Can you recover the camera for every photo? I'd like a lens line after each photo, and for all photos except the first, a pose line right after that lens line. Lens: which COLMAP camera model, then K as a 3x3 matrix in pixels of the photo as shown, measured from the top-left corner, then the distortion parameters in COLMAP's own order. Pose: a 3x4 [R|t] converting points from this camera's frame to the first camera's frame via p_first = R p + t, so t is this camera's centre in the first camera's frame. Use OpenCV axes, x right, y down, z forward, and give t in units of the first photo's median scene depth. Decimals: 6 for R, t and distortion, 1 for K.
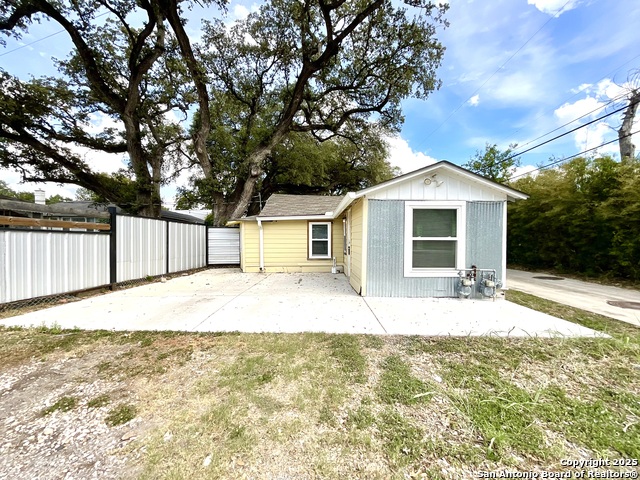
lens RADIAL K [[258.3, 0, 317.6], [0, 258.3, 241.2], [0, 0, 1]] dist [-0.005712, 0.001034]
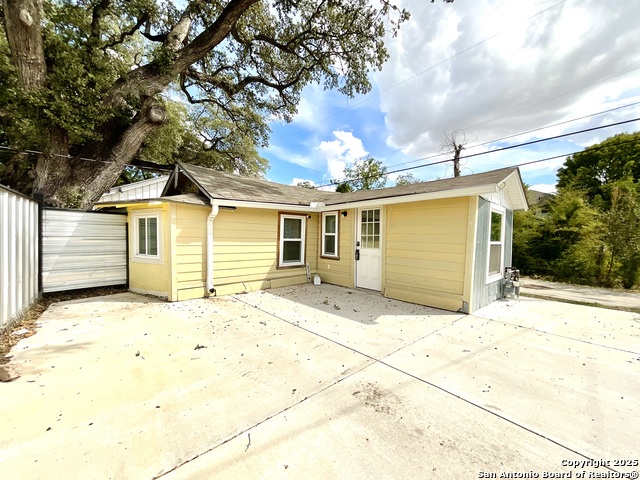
lens RADIAL K [[258.3, 0, 319.8], [0, 258.3, 241.5], [0, 0, 1]] dist [-0.005712, 0.001034]
pose [[0.752507, 0.003439, 0.658575, -0.405242], [-0.017259, 0.999746, 0.014500, -0.012838], [-0.658358, -0.022278, 0.752375, 0.411542]]
